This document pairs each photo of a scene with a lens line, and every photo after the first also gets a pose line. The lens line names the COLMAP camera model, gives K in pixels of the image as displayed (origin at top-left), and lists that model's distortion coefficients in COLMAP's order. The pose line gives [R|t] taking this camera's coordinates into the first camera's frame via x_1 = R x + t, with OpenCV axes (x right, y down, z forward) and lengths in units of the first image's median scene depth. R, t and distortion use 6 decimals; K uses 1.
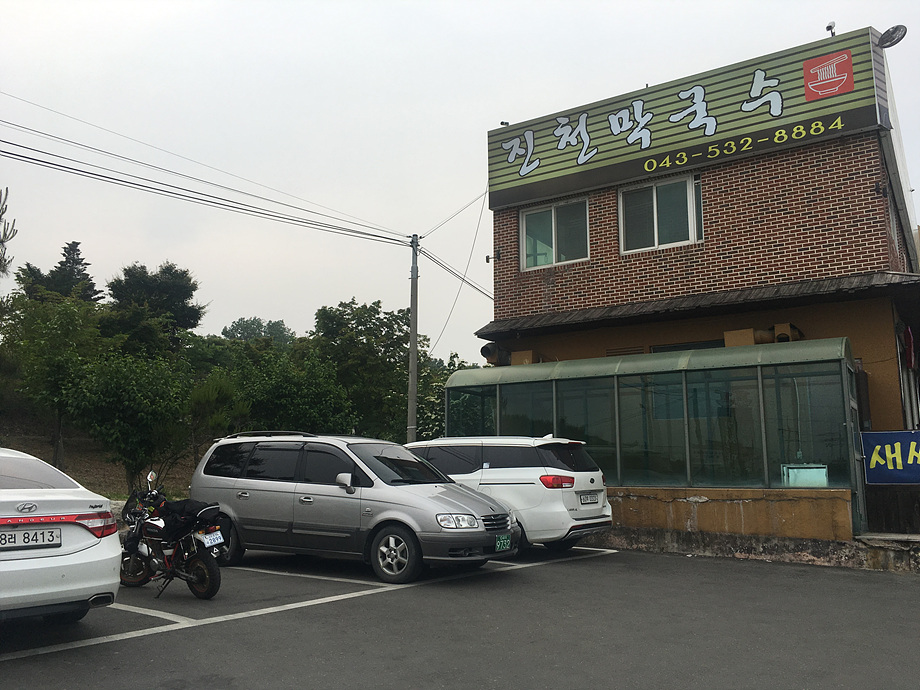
lens RADIAL K [[778.5, 0, 460.0], [0, 778.5, 345.0], [0, 0, 1]] dist [0.108908, -0.142844]
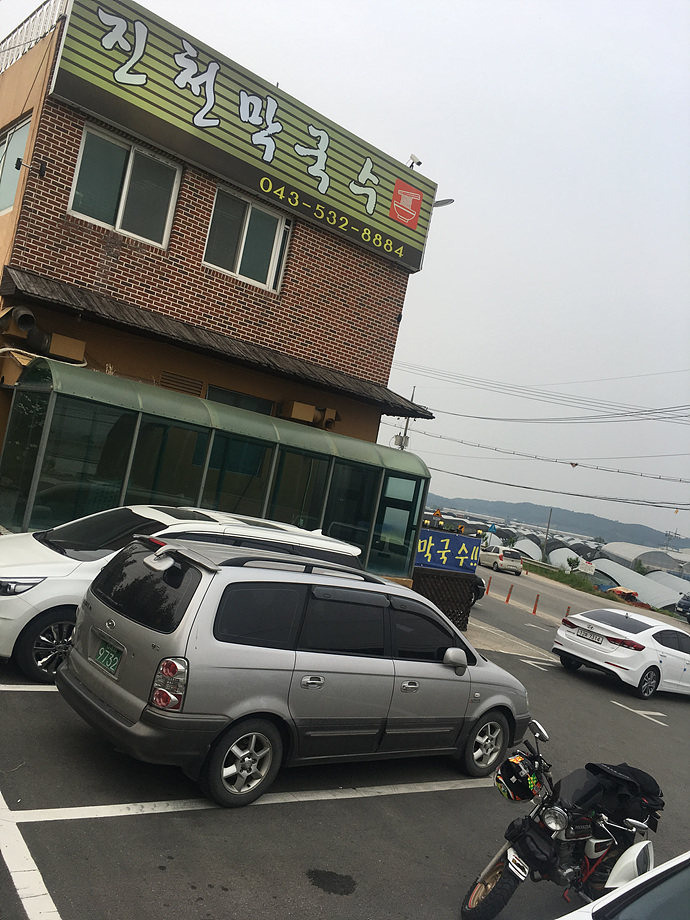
lens RADIAL K [[778.5, 0, 345.0], [0, 778.5, 460.0], [0, 0, 1]] dist [0.108908, -0.142844]
pose [[0.290306, 0.088688, 0.952815, -0.550653], [-0.350956, 0.936183, 0.019790, 0.010450], [-0.890254, -0.340142, 0.302905, 0.560987]]
